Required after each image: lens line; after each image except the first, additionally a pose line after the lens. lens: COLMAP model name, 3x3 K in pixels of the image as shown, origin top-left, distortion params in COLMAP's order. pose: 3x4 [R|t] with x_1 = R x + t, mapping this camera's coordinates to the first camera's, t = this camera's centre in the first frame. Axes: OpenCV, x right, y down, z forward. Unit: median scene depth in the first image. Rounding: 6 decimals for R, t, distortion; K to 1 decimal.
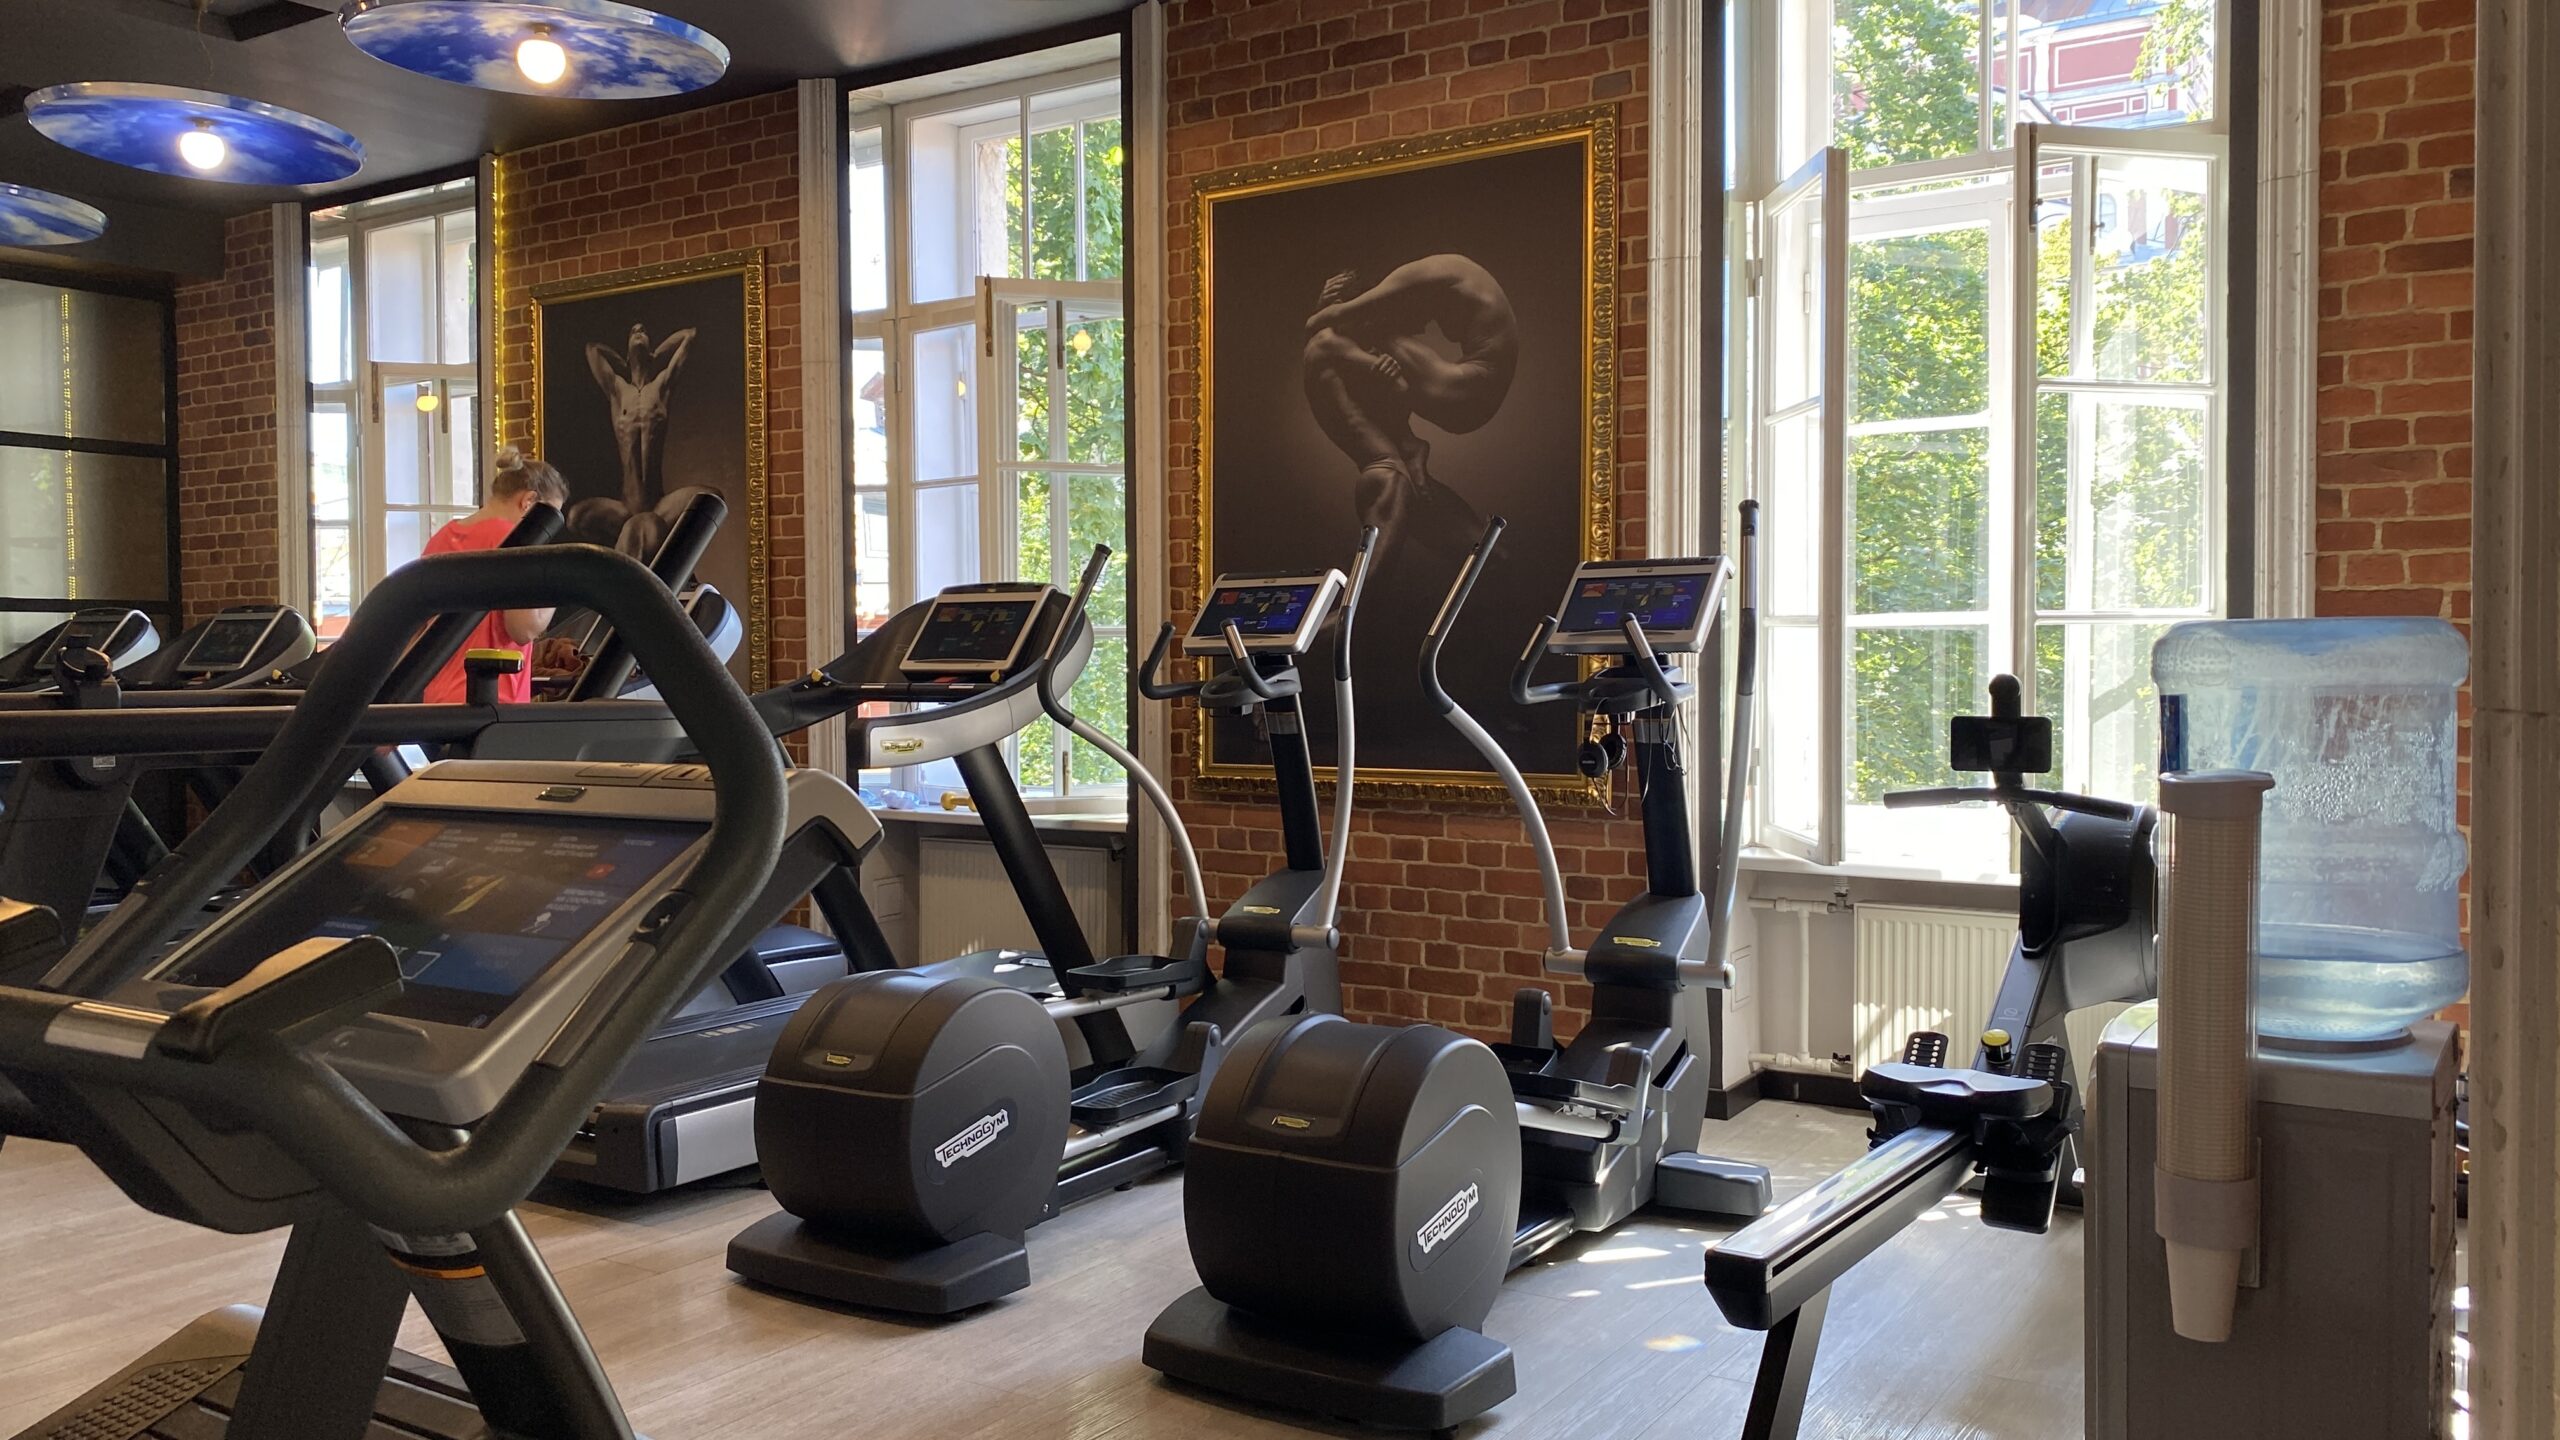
lens RADIAL K [[1925.2, 0, 1281.1], [0, 1925.2, 703.5], [0, 0, 1]] dist [0.054354, -0.058031]
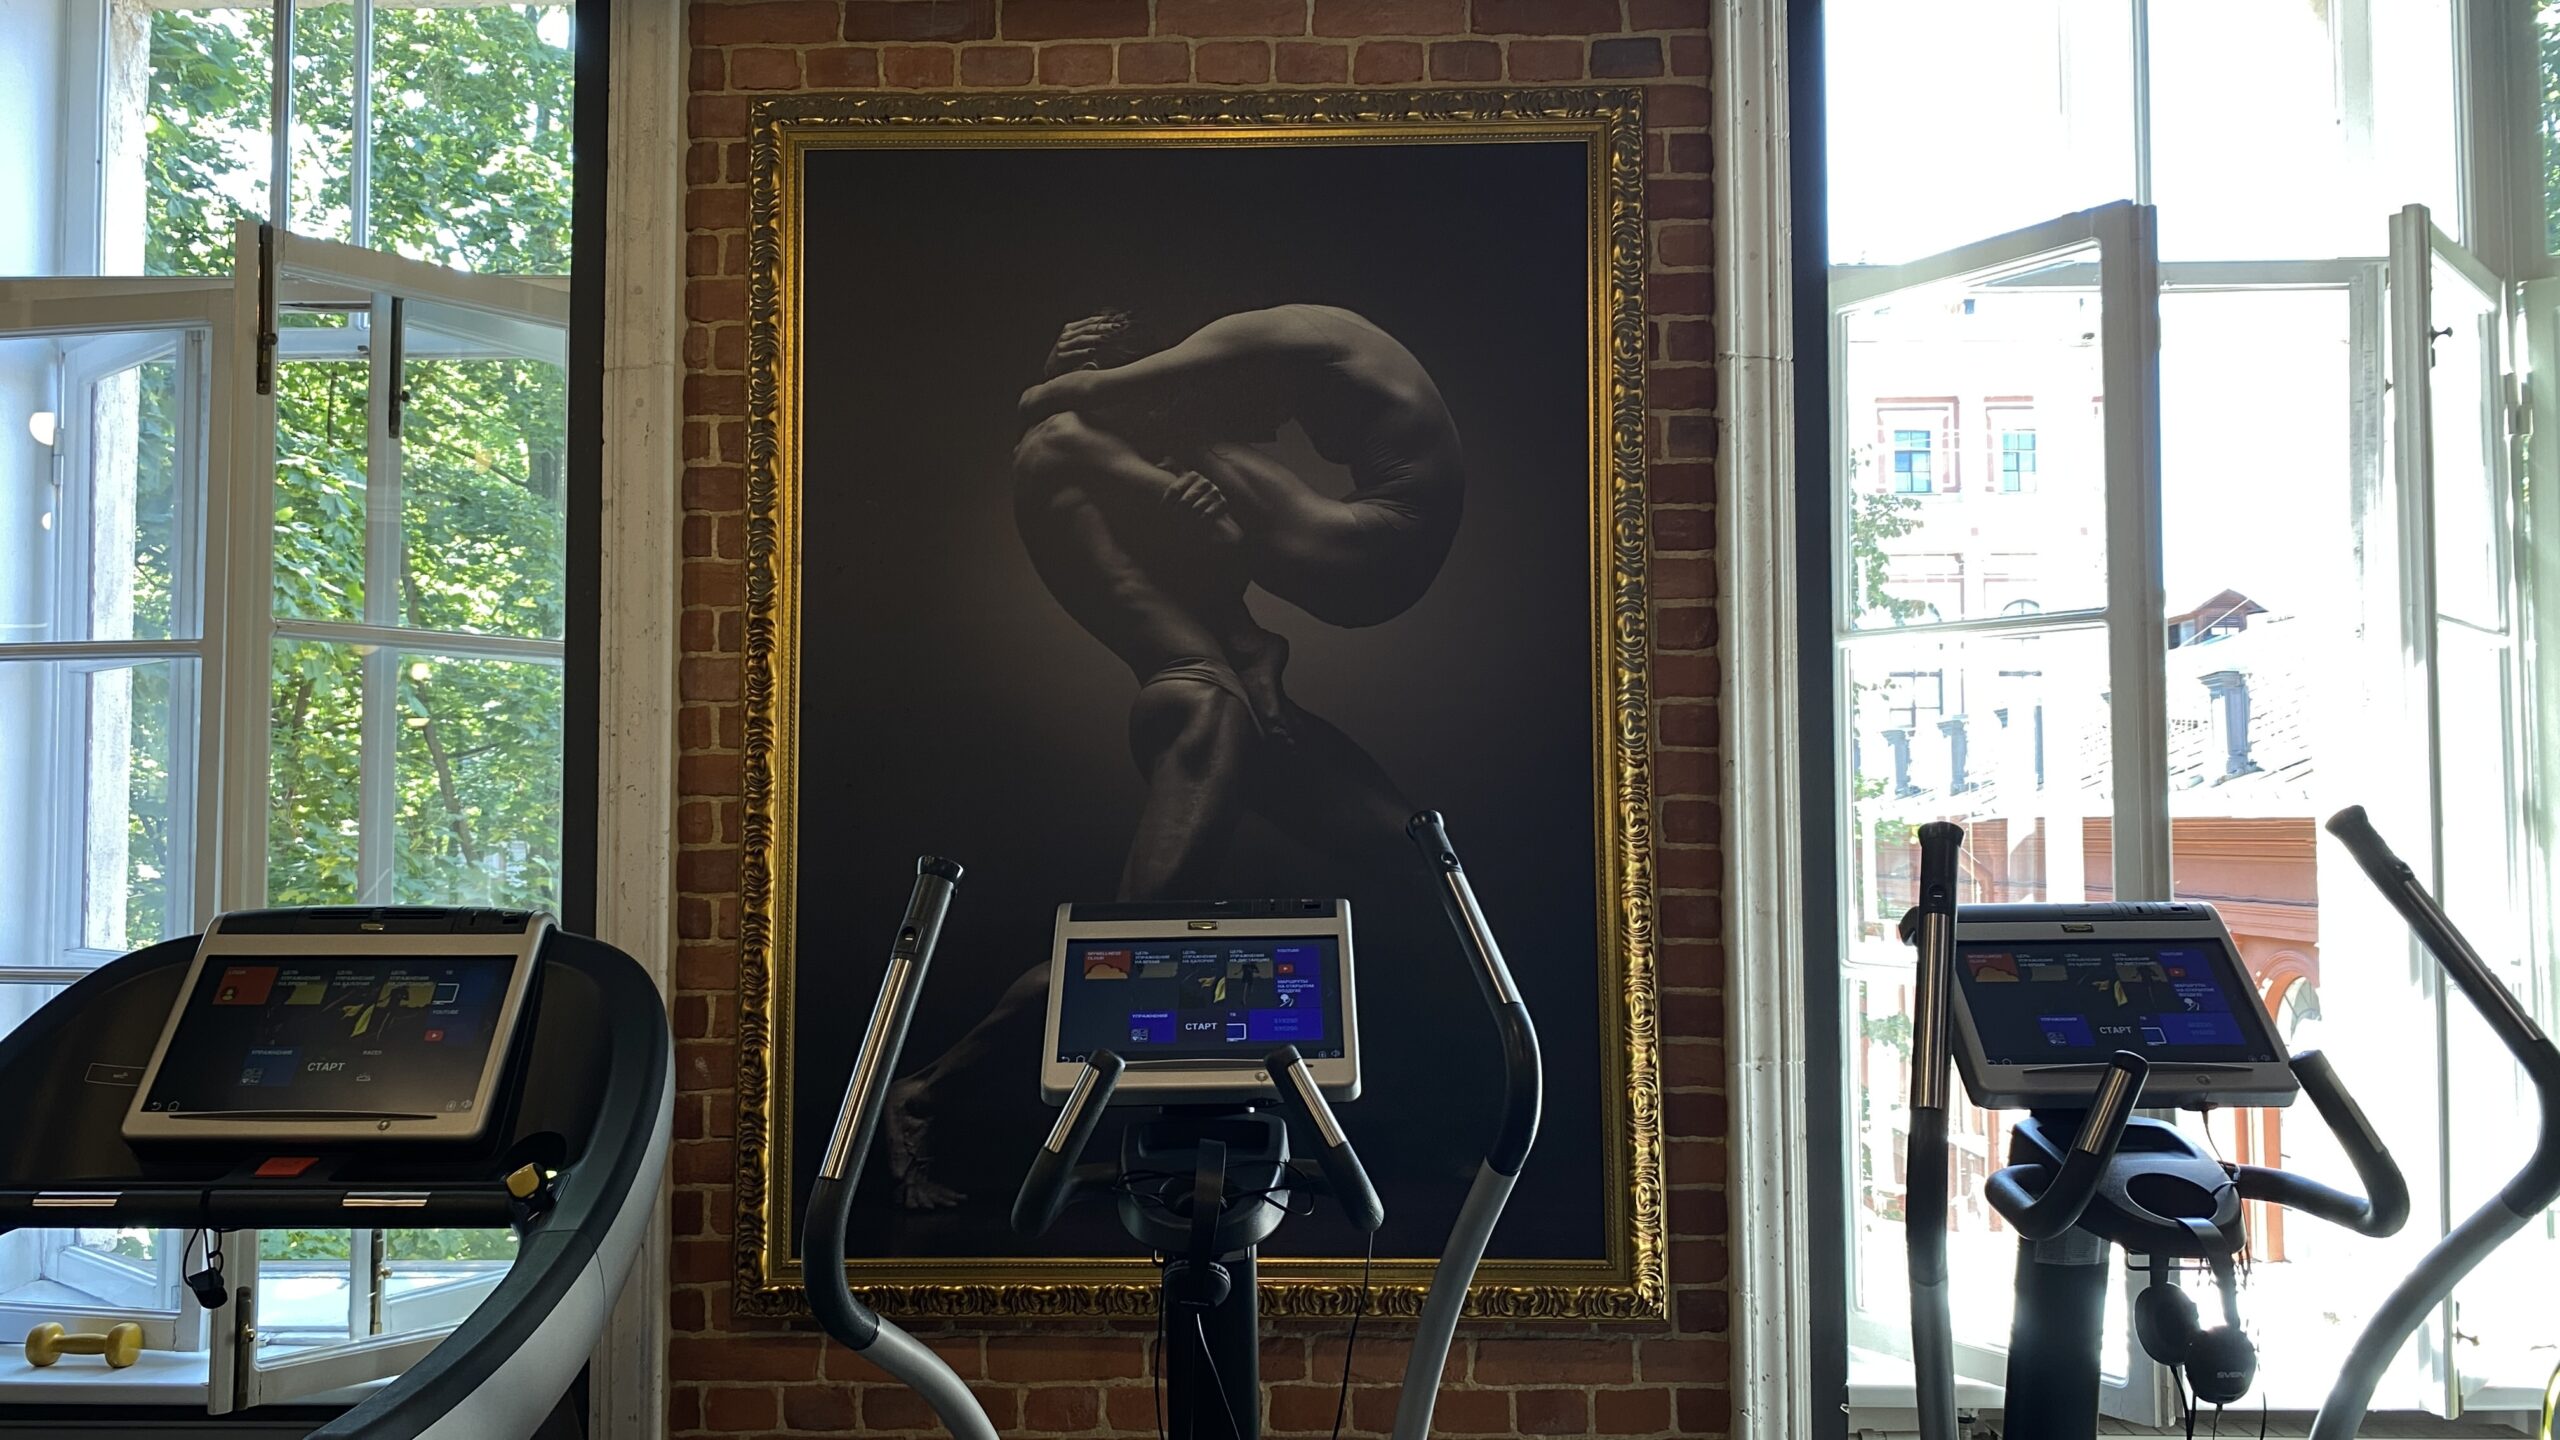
lens RADIAL K [[1925.2, 0, 1270.4], [0, 1925.2, 722.6], [0, 0, 1]] dist [0.054354, -0.058031]
pose [[0.848412, 0.036002, 0.528111, -0.214075], [0.009798, 0.996445, -0.083669, -0.066938], [-0.529246, 0.076160, 0.845043, 0.548888]]
